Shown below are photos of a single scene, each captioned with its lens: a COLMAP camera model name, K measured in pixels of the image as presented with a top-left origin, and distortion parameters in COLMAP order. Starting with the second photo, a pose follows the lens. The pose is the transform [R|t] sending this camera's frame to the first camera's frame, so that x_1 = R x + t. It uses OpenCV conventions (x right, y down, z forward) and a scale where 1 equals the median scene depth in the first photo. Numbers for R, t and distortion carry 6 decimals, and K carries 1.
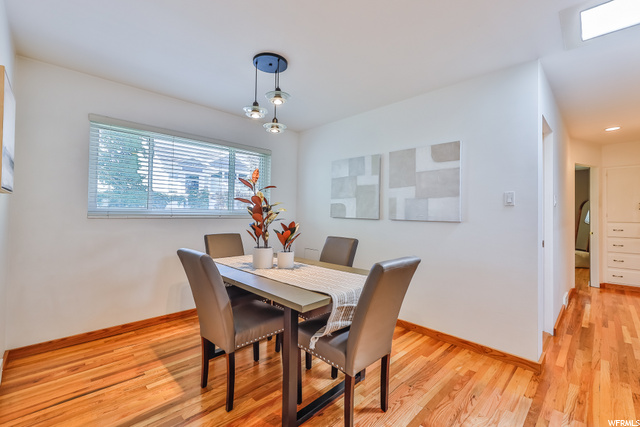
lens RADIAL K [[277.6, 0, 322.7], [0, 277.6, 209.8], [0, 0, 1]] dist [-0.002032, -0.000081]
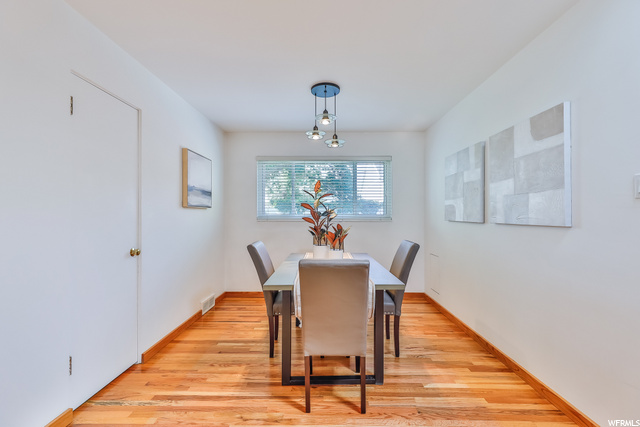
lens RADIAL K [[277.6, 0, 325.1], [0, 277.6, 216.6], [0, 0, 1]] dist [-0.002032, -0.000081]
pose [[0.701863, -0.012600, -0.712201, 0.496944], [0.018655, 0.999826, 0.000696, 0.008009], [0.712068, -0.013774, 0.701976, 0.122972]]
